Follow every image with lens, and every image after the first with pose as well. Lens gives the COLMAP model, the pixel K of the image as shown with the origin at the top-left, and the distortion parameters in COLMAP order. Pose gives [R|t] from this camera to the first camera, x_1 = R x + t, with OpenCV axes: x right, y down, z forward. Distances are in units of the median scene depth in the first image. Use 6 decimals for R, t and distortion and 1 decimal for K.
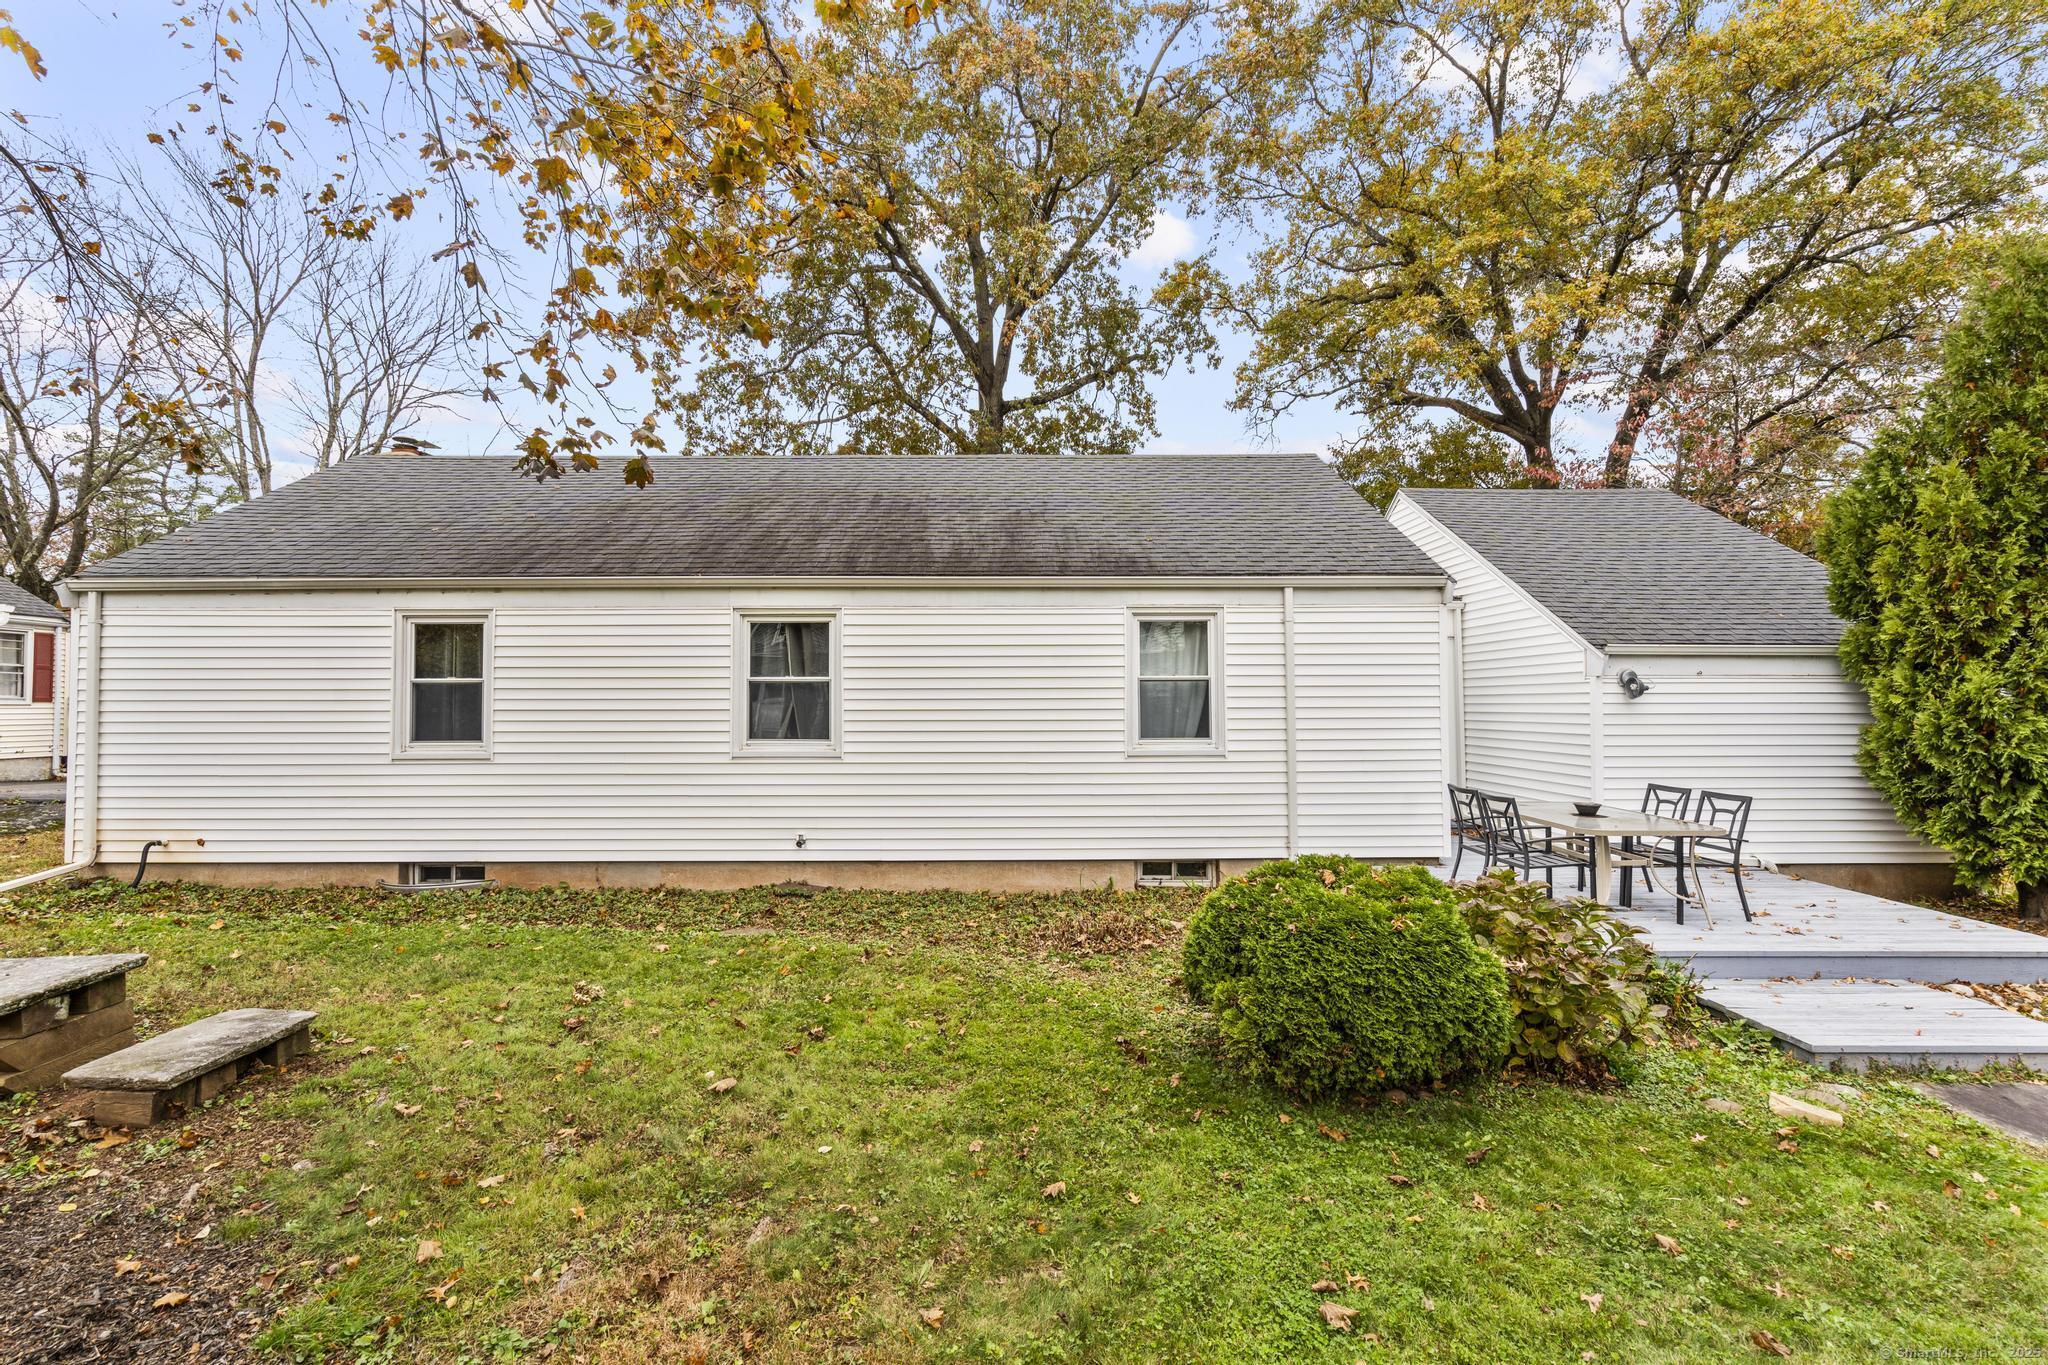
lens RADIAL K [[945.2, 0, 1022.3], [0, 945.2, 689.4], [0, 0, 1]] dist [-0.018438, 0.001790]
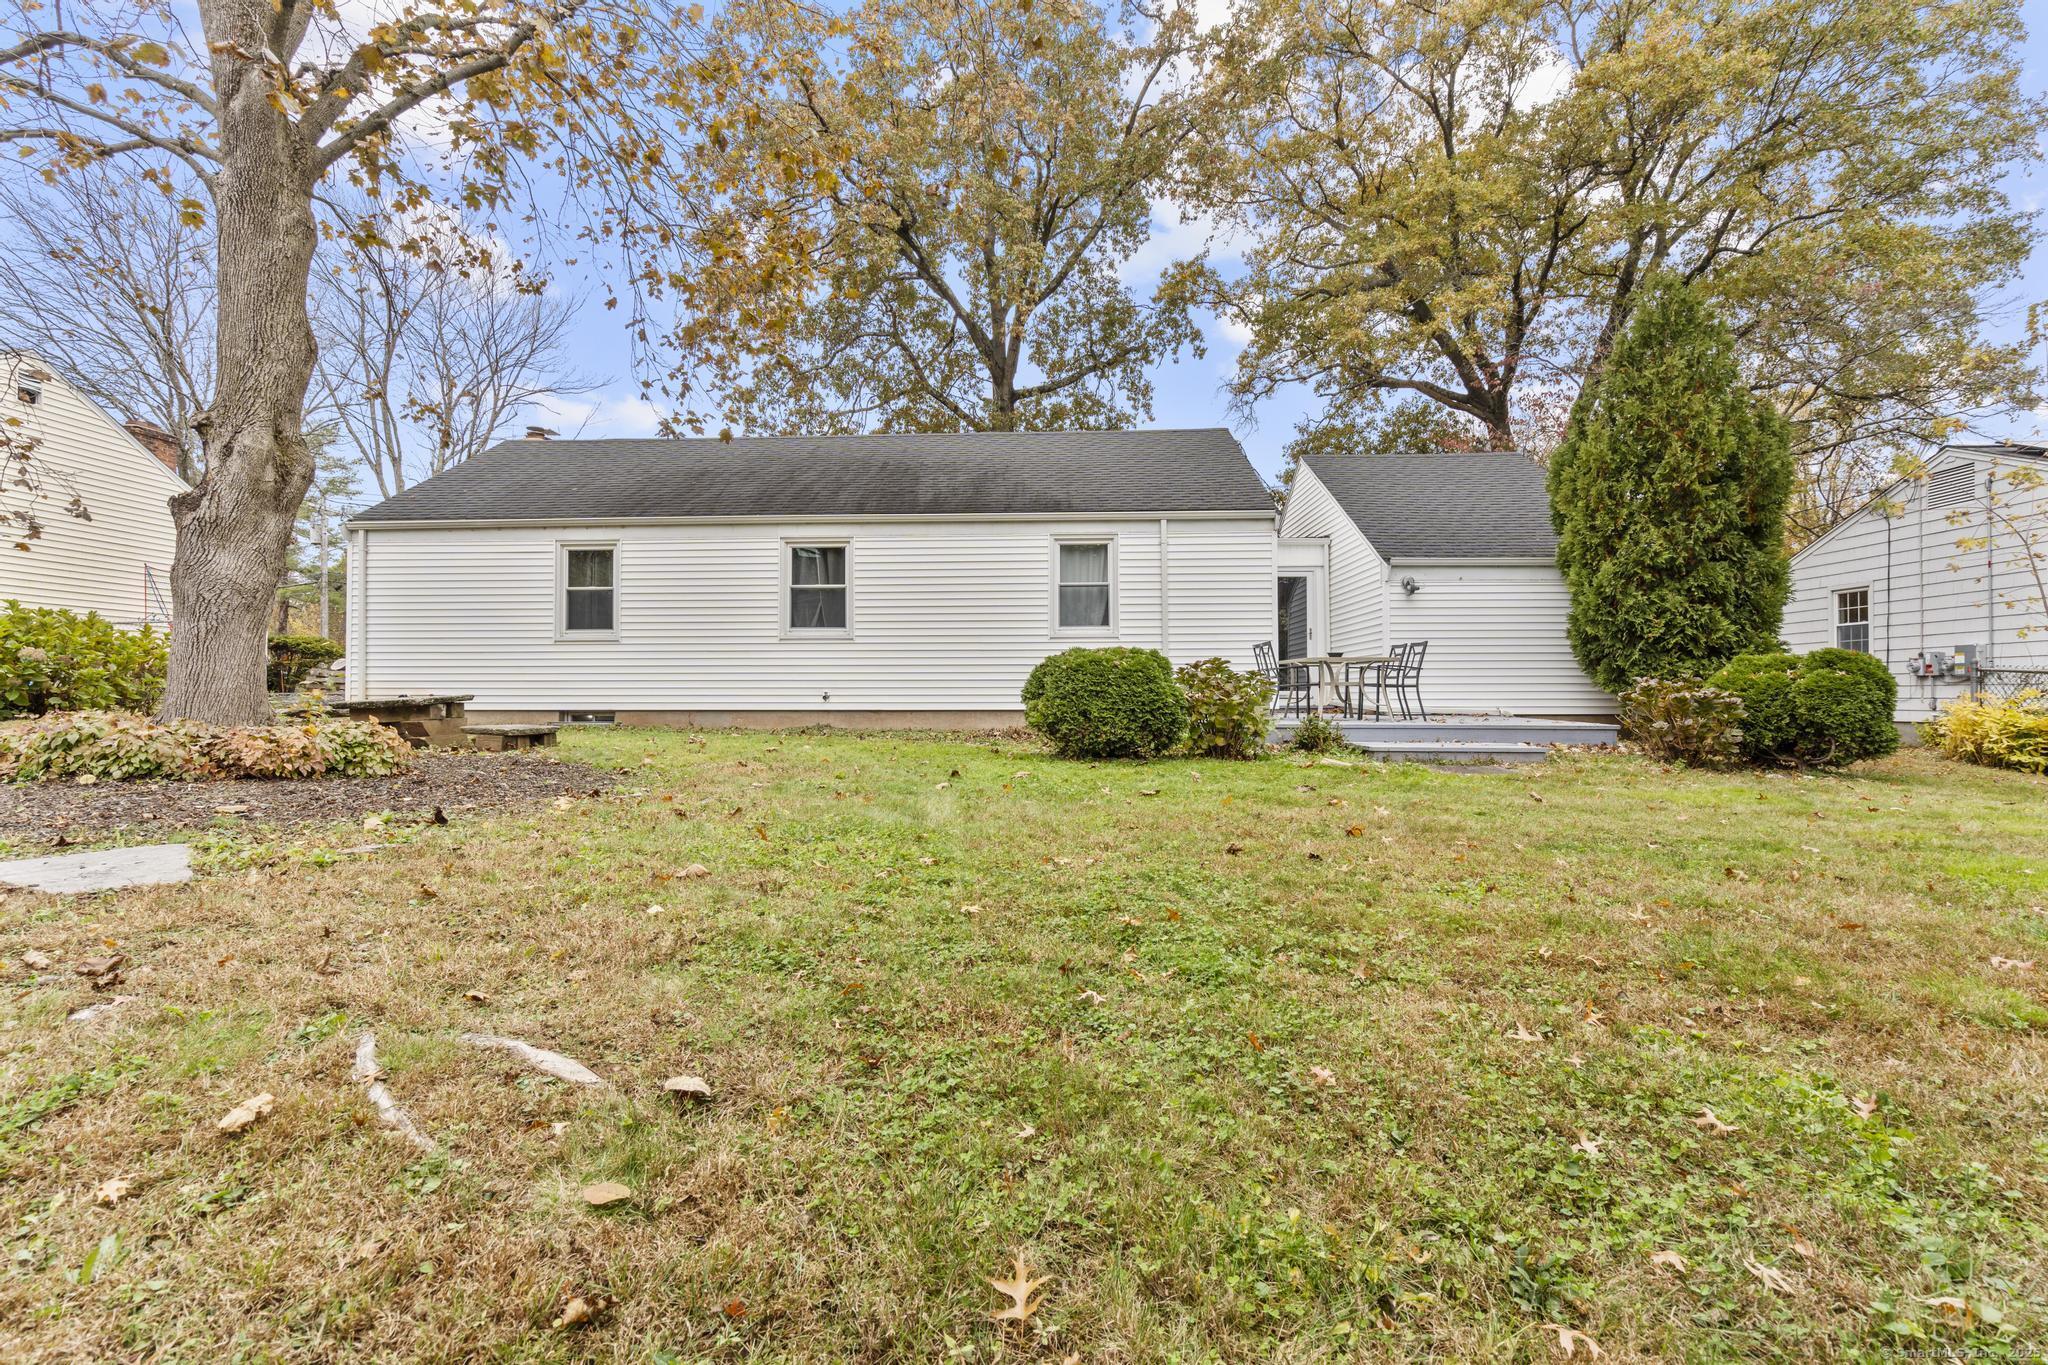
lens RADIAL K [[945.2, 0, 1027.2], [0, 945.2, 686.5], [0, 0, 1]] dist [-0.018438, 0.001790]
pose [[0.998836, -0.001966, -0.048203, 0.053988], [0.002449, 0.999947, 0.009956, 0.048104], [0.048181, -0.010063, 0.998788, -0.164676]]
